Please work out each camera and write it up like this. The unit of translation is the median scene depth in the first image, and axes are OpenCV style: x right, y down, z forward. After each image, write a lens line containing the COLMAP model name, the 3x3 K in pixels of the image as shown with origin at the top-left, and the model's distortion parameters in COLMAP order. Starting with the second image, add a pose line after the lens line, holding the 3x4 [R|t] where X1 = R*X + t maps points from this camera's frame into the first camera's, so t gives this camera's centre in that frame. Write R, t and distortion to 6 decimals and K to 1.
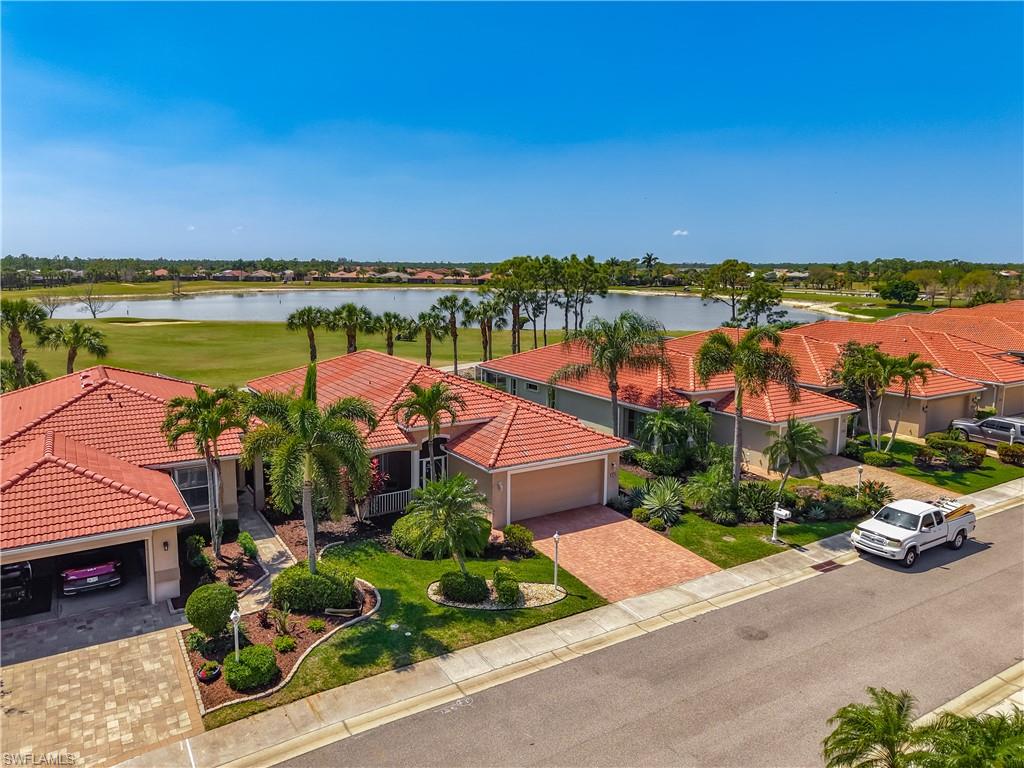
lens RADIAL K [[692.2, 0, 512.0], [0, 692.2, 384.0], [0, 0, 1]] dist [0.002845, -0.001491]
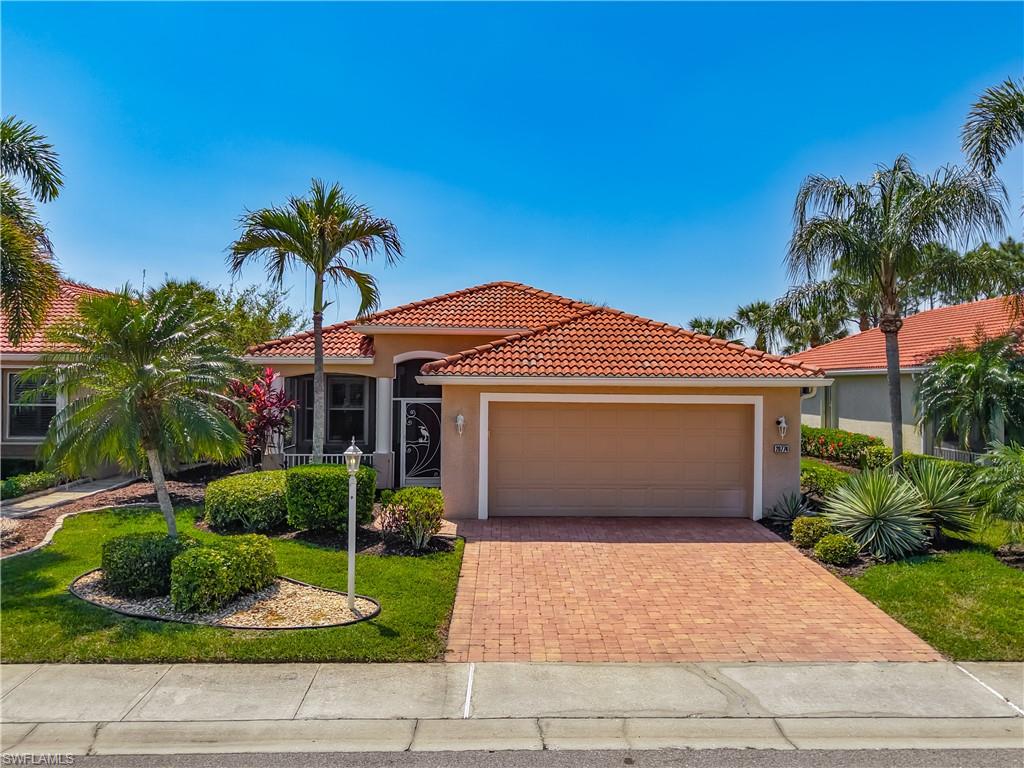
lens RADIAL K [[837.5, 0, 512.0], [0, 837.5, 384.0], [0, 0, 1]] dist [0.007397, -0.001749]
pose [[0.867288, -0.000996, -0.497806, 0.282514], [-0.074957, 0.988335, -0.132570, 0.188607], [0.492131, 0.152290, 0.857096, 0.526437]]
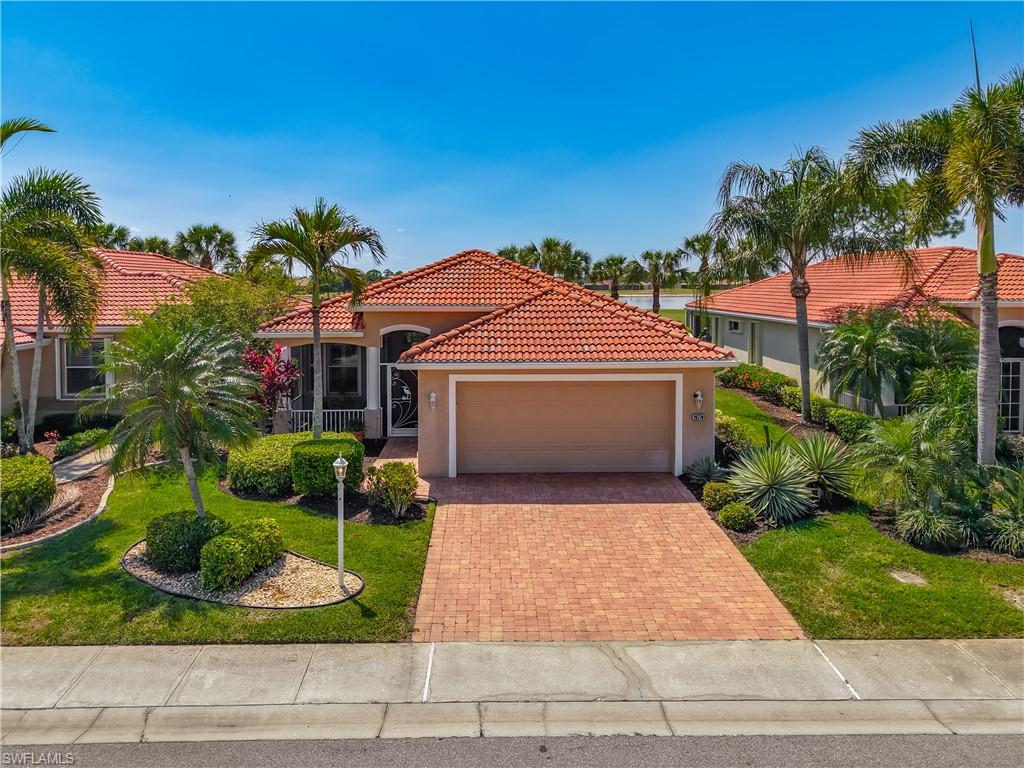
lens RADIAL K [[730.7, 0, 475.7], [0, 730.7, 304.6], [0, 0, 1]] dist [0.005443, 0.003185]
pose [[0.854977, 0.003192, -0.518657, 0.311952], [-0.067635, 0.992128, -0.105388, 0.128396], [0.514238, 0.125184, 0.848462, 0.496188]]
